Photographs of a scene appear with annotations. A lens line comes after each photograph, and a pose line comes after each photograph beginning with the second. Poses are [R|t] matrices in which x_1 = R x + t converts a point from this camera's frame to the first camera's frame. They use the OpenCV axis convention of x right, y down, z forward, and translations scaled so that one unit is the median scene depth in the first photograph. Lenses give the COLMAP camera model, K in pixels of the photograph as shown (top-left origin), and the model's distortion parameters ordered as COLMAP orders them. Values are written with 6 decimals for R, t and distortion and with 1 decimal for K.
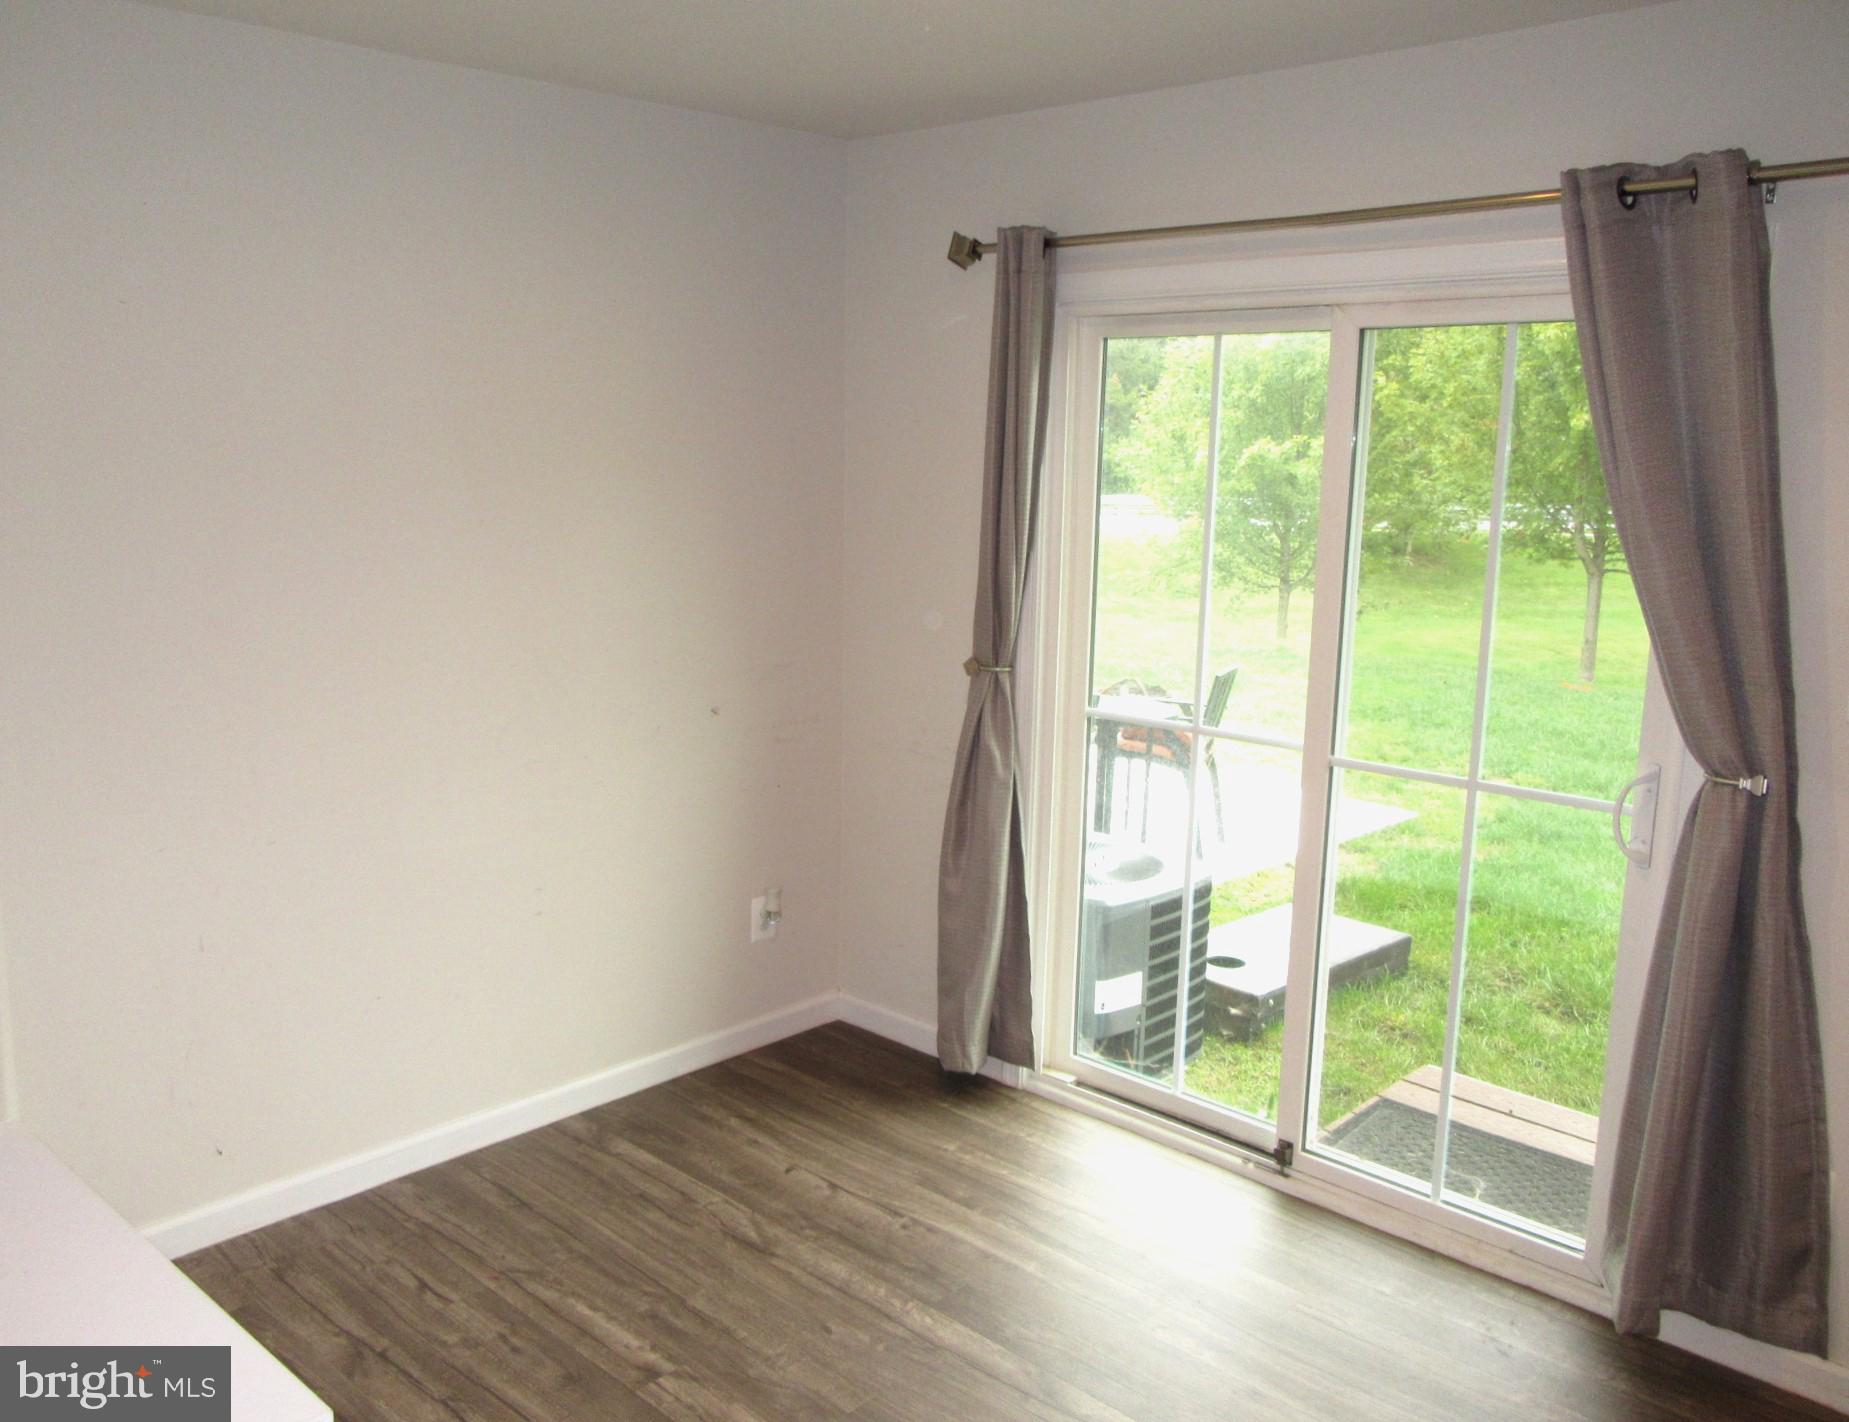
lens RADIAL K [[1498.1, 0, 923.3], [0, 1498.1, 722.1], [0, 0, 1]] dist [0.035637, -0.001045]
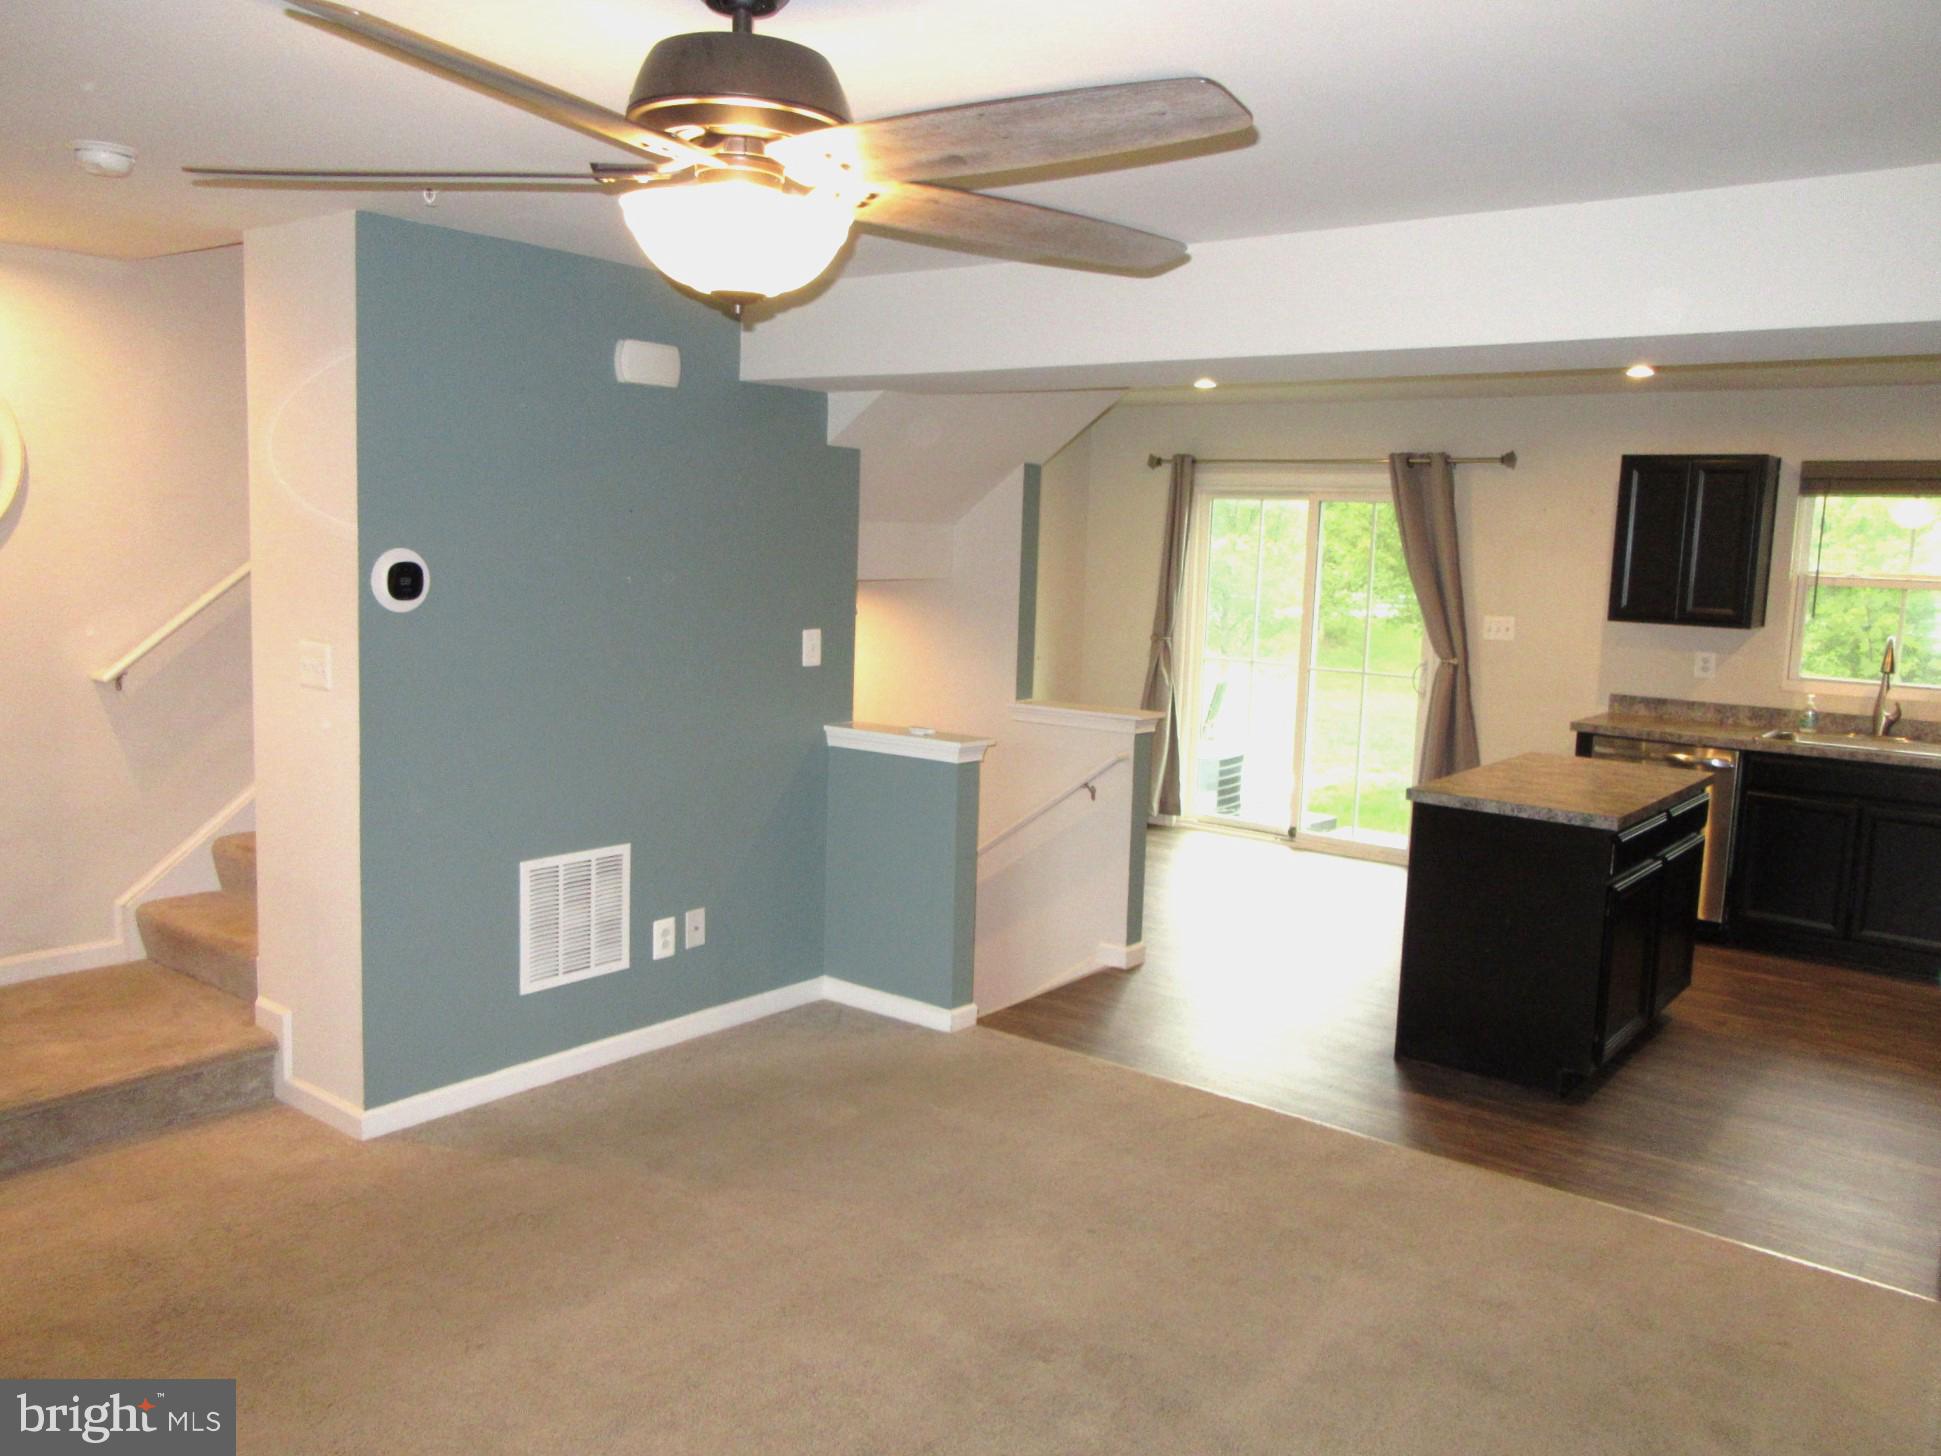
lens RADIAL K [[1491.4, 0, 973.3], [0, 1491.4, 721.7], [0, 0, 1]] dist [-0.009494, -0.001463]
pose [[0.996378, 0.009360, 0.084513, -0.470842], [-0.003860, 0.997877, -0.065013, 0.261319], [-0.084942, 0.064452, 0.994299, -1.343130]]
